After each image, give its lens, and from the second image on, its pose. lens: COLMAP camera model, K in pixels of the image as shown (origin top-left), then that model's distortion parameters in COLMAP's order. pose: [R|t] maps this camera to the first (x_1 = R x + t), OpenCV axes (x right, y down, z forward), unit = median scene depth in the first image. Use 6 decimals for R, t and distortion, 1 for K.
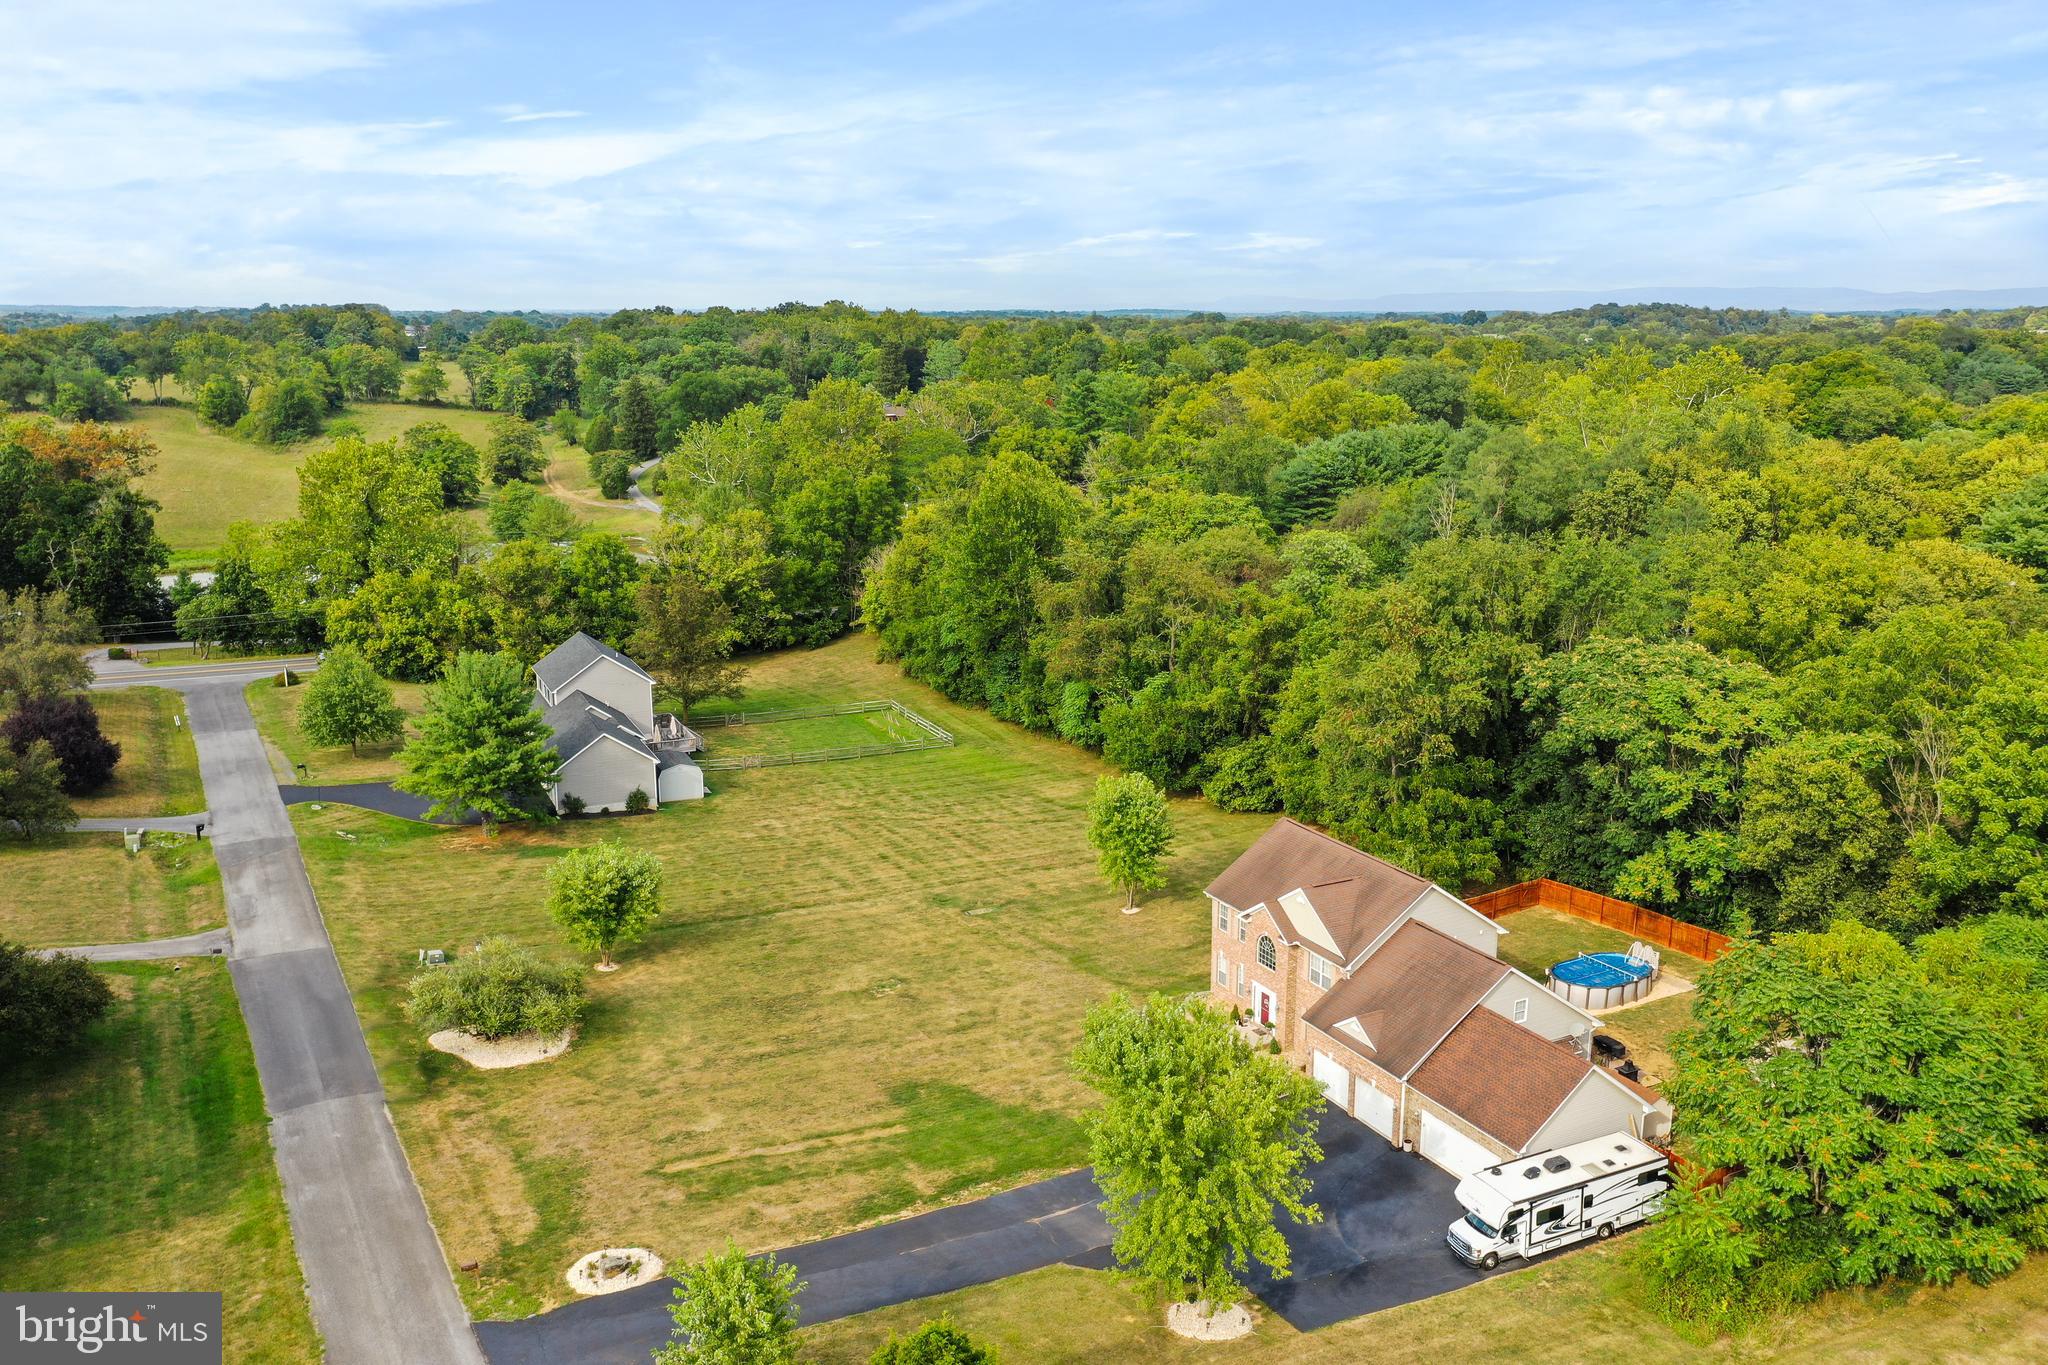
lens RADIAL K [[1615.4, 0, 1034.1], [0, 1615.4, 708.3], [0, 0, 1]] dist [0.002633, 0.007041]
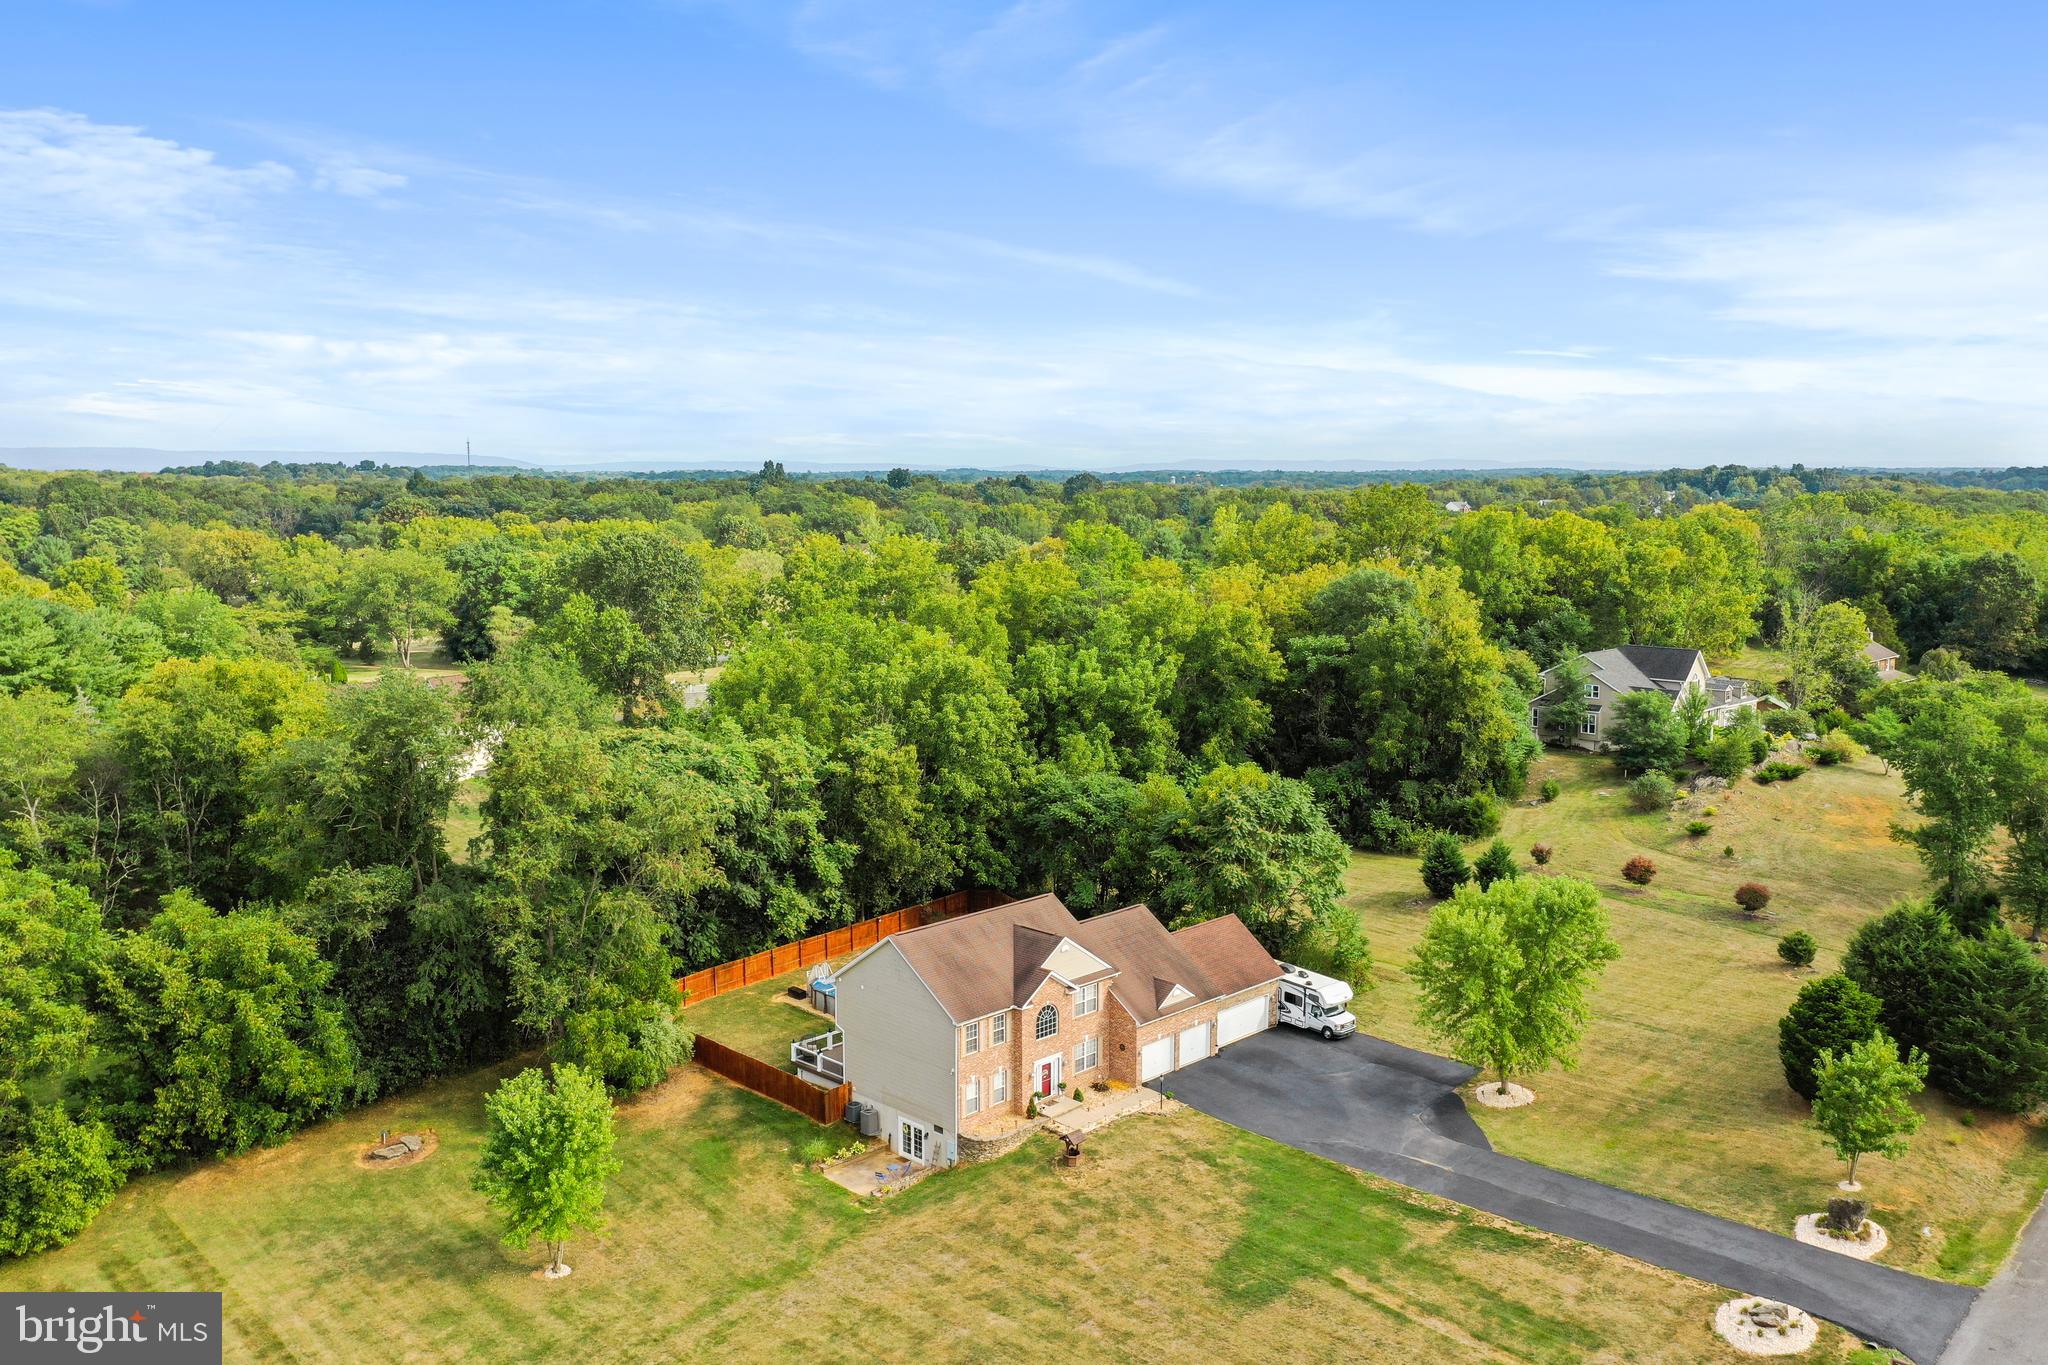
lens RADIAL K [[1628.2, 0, 1037.2], [0, 1628.2, 685.1], [0, 0, 1]] dist [-0.008552, 0.000511]
pose [[-0.304803, -0.120843, 0.944718, -0.595396], [0.225717, 0.954494, 0.194918, -0.188350], [-0.925282, 0.272651, -0.263656, 0.913927]]
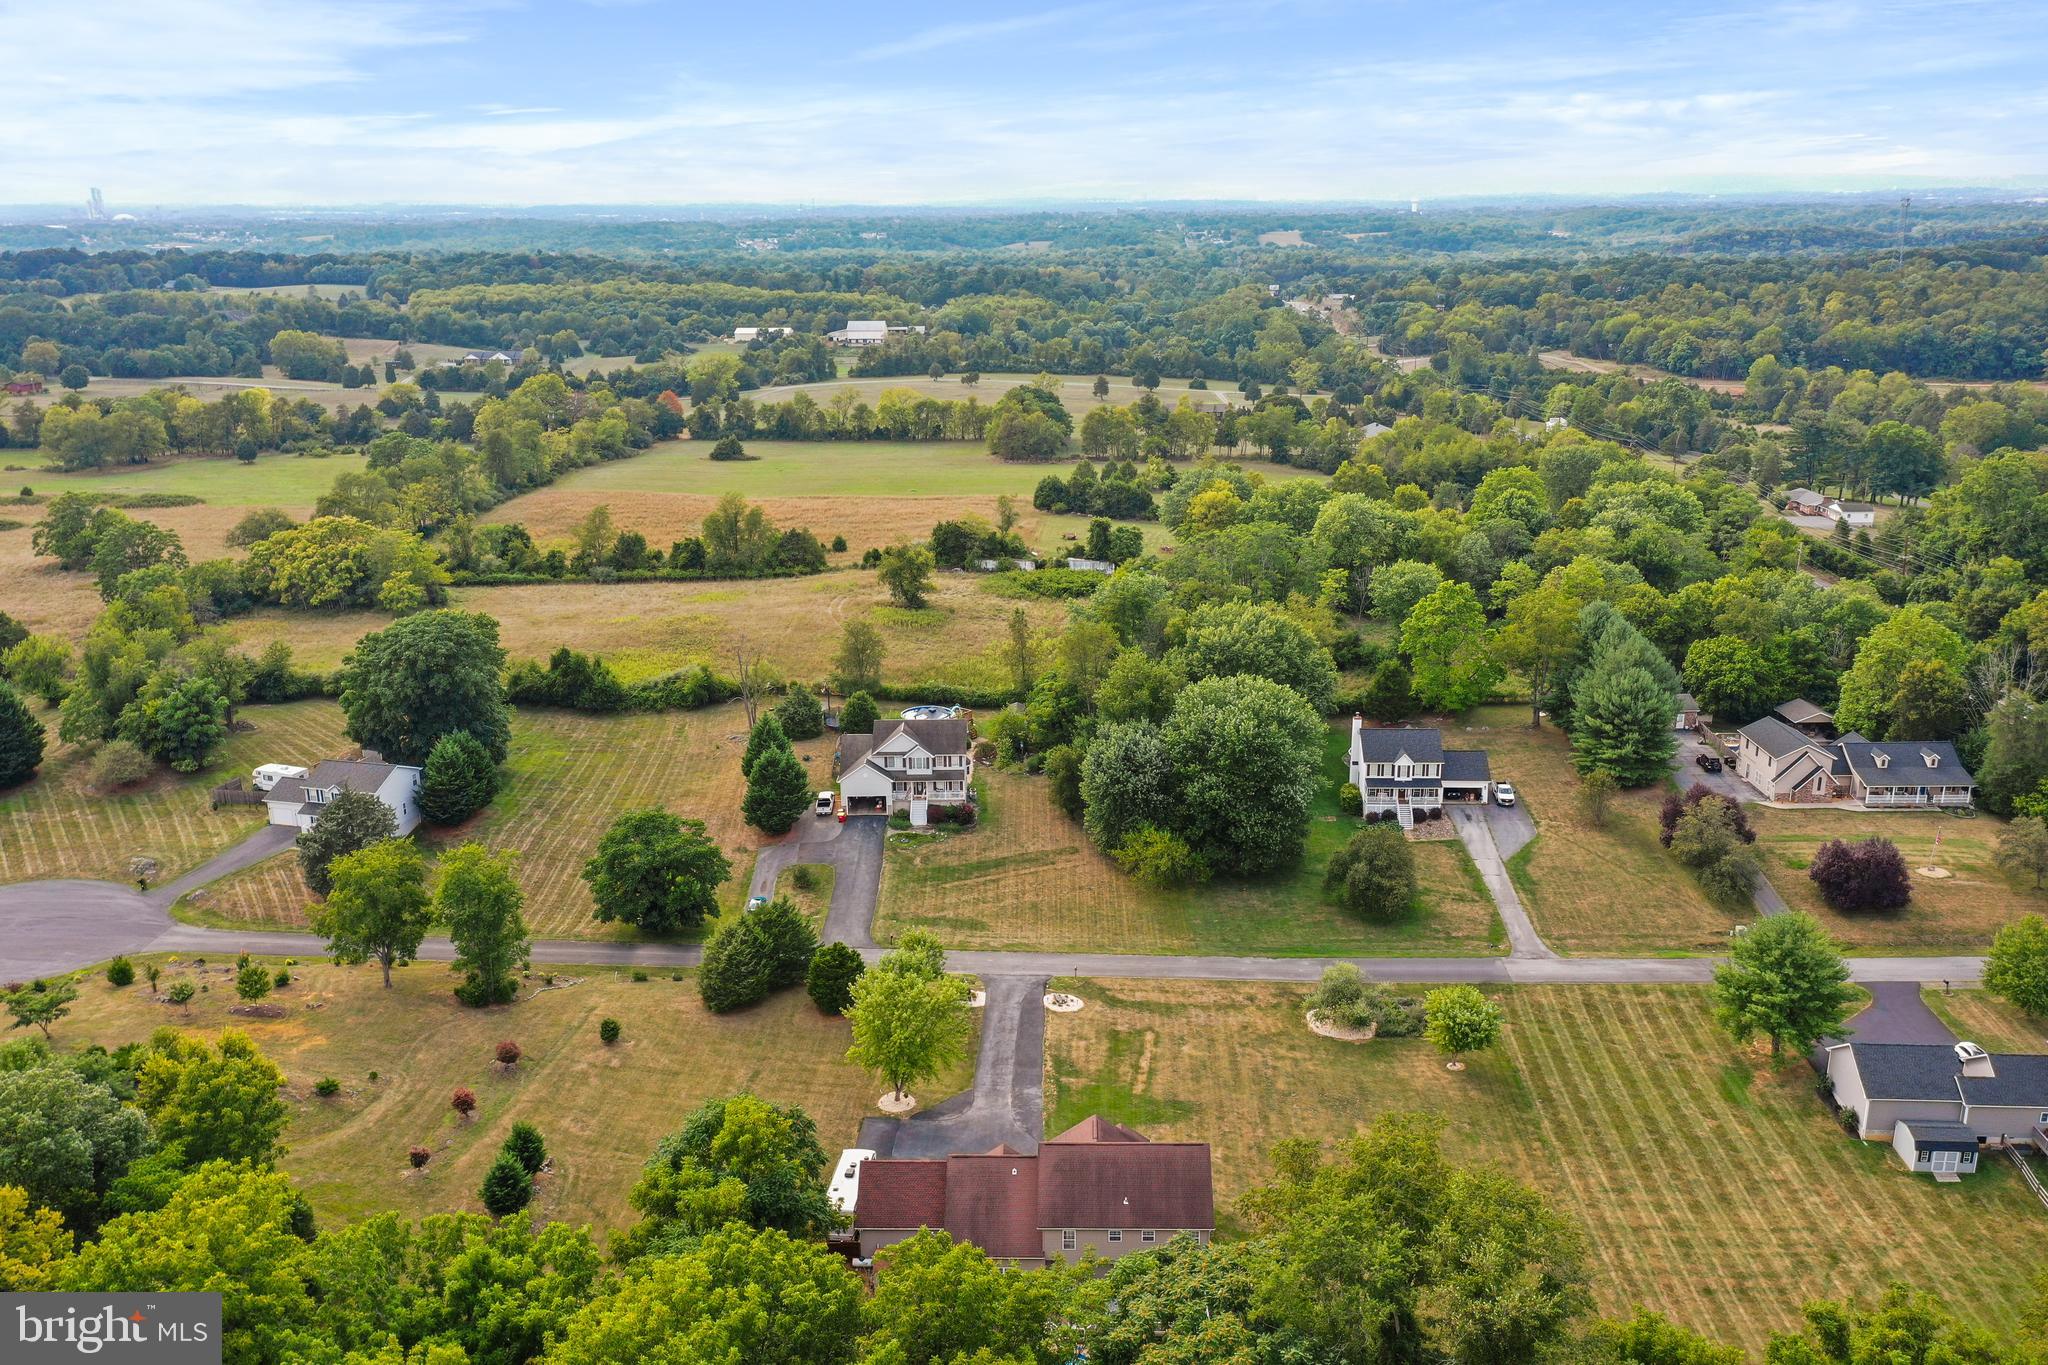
lens RADIAL K [[1653.0, 0, 1025.4], [0, 1653.0, 656.2], [0, 0, 1]] dist [0.007672, 0.003762]
pose [[-0.496076, 0.235109, -0.835842, 0.992436], [-0.199279, 0.906117, 0.373149, -0.598109], [0.845102, 0.351676, -0.402650, 1.026991]]
